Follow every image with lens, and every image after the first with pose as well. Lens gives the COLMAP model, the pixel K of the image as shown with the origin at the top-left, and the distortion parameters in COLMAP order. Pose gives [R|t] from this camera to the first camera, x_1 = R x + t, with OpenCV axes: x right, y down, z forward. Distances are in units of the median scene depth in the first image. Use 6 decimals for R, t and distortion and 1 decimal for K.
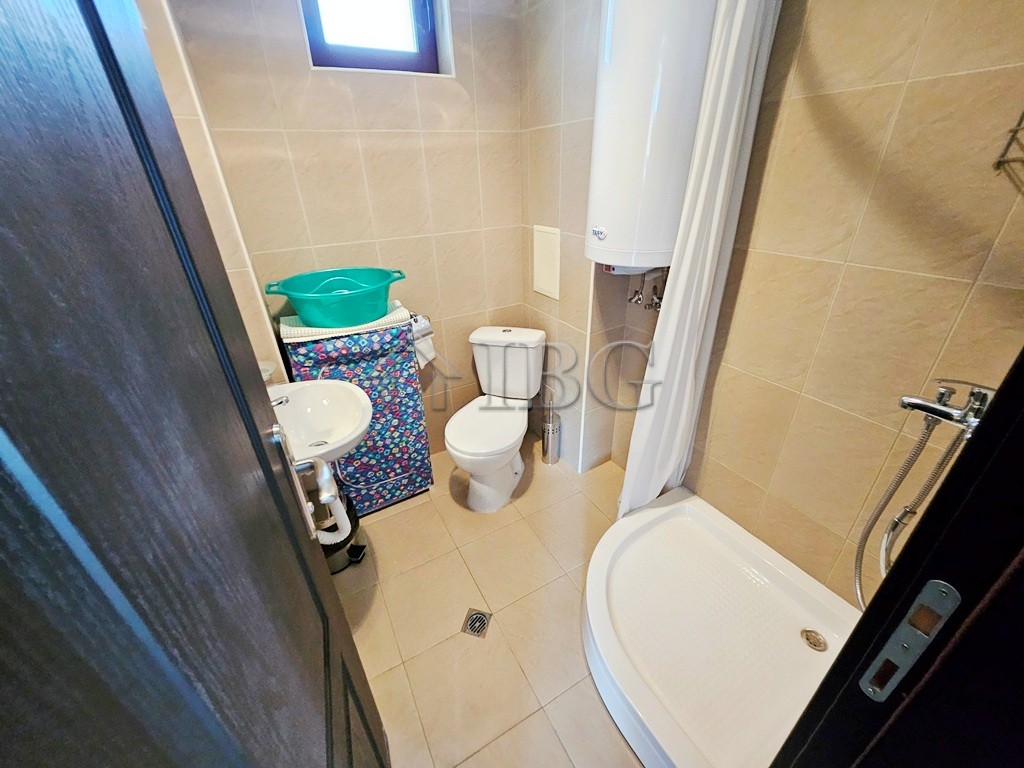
lens RADIAL K [[406.9, 0, 507.0], [0, 406.9, 382.9], [0, 0, 1]] dist [0.001536, -0.000862]
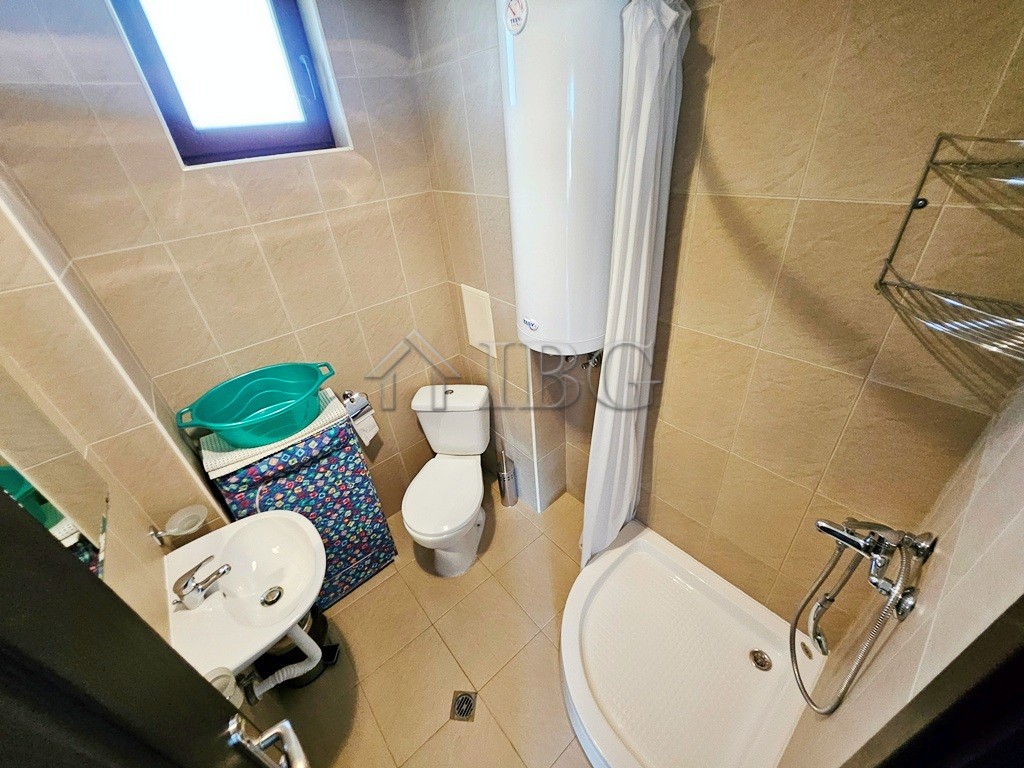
lens RADIAL K [[406.9, 0, 507.0], [0, 406.9, 382.9], [0, 0, 1]] dist [0.001536, -0.000862]
pose [[0.981237, -0.144971, 0.127112, 0.018655], [0.135269, 0.987414, 0.081946, -0.258089], [-0.137392, -0.063214, 0.988498, 0.014062]]
